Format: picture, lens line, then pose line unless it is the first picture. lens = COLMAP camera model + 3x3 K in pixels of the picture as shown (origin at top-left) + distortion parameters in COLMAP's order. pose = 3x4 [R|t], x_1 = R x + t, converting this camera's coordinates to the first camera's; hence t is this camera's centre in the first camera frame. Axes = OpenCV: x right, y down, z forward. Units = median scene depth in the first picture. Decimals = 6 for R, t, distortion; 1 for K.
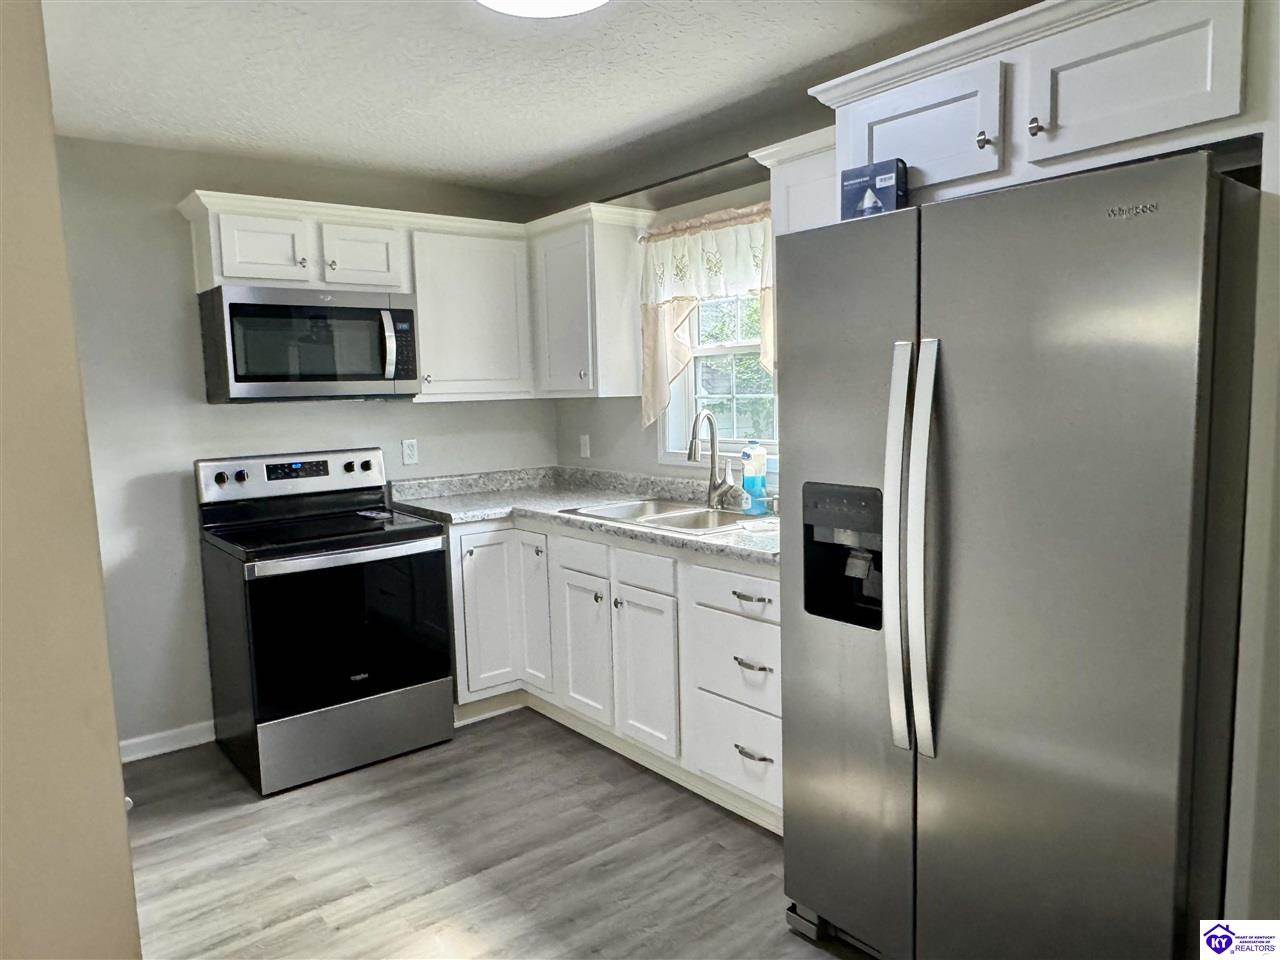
lens RADIAL K [[876.5, 0, 640.0], [0, 876.5, 480.0], [0, 0, 1]] dist [0.000501, 0.001452]
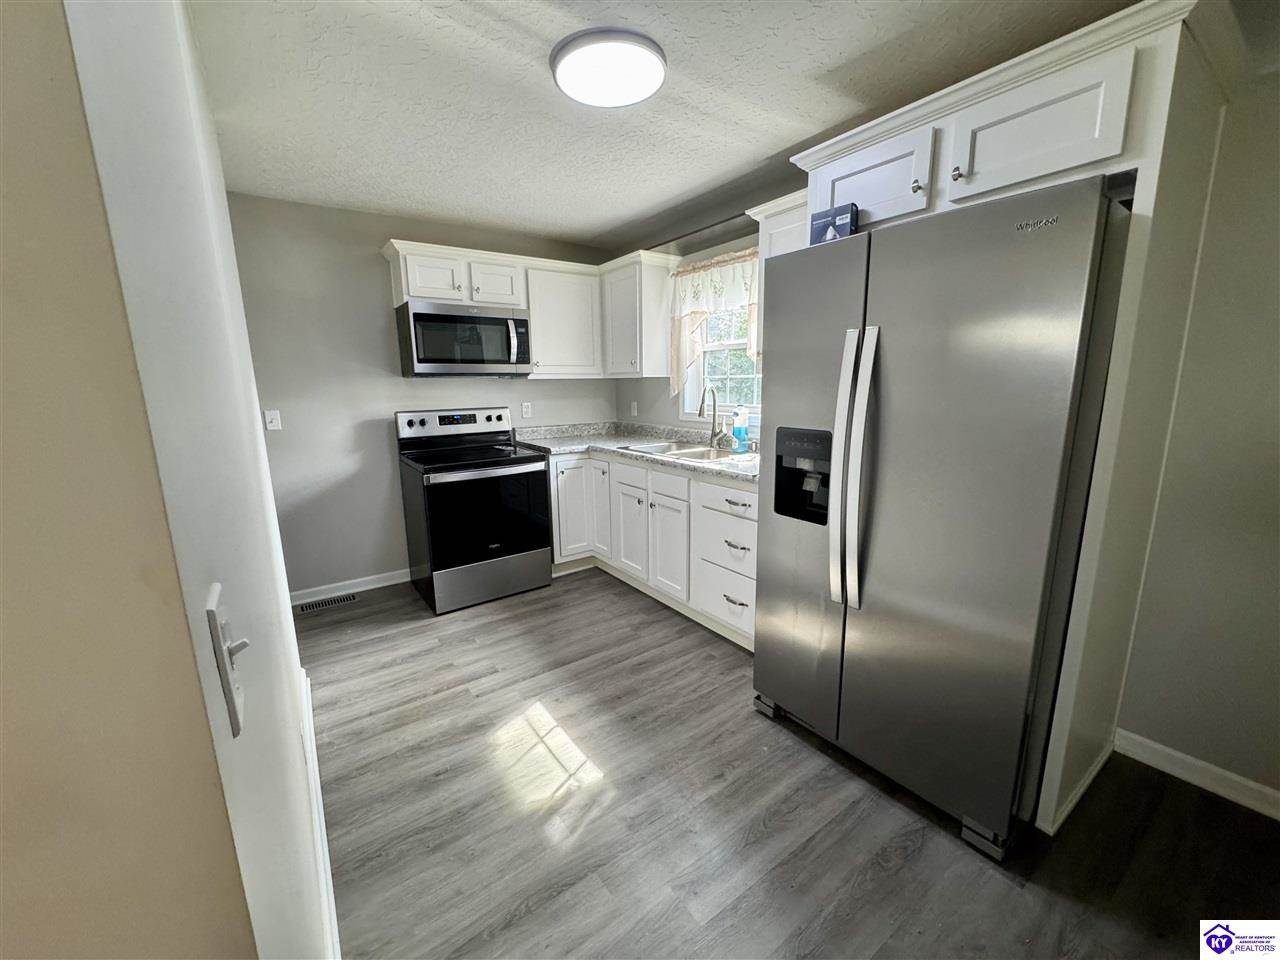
lens RADIAL K [[508.0, 0, 640.0], [0, 508.0, 480.0], [0, 0, 1]] dist [0.000356, 0.000066]
pose [[0.998424, 0.023554, -0.050937, -0.001424], [-0.019178, 0.996218, 0.084749, 0.016803], [0.052740, -0.083639, 0.995100, 0.080639]]
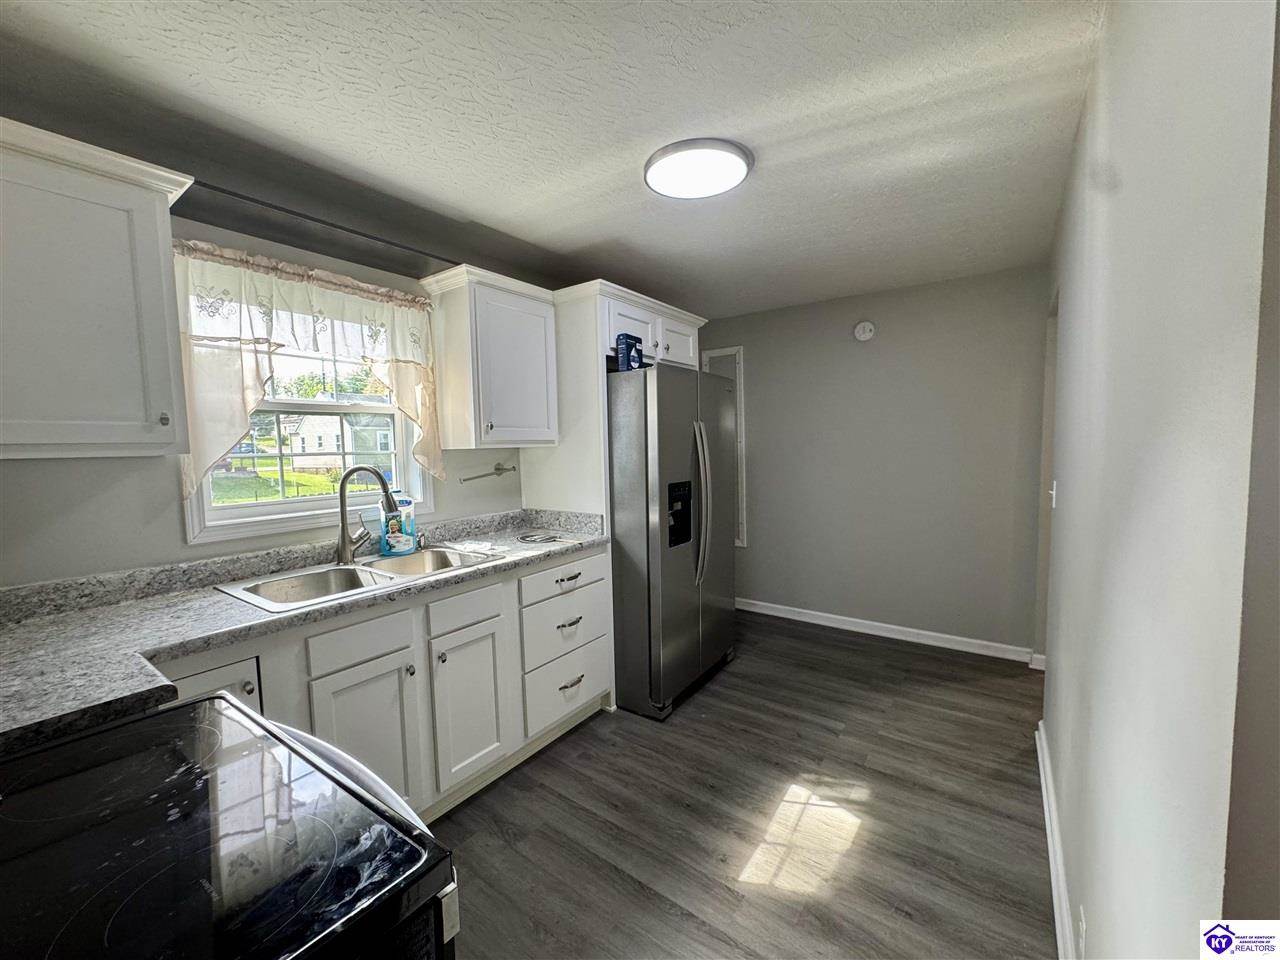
lens RADIAL K [[514.8, 0, 635.4], [0, 514.8, 480.3], [0, 0, 1]] dist [0.000765, 0.000230]
pose [[-0.269779, -0.029487, 0.962471, -0.668507], [0.133806, 0.988686, 0.067796, -0.068890], [-0.953580, 0.147075, -0.262781, 0.970811]]
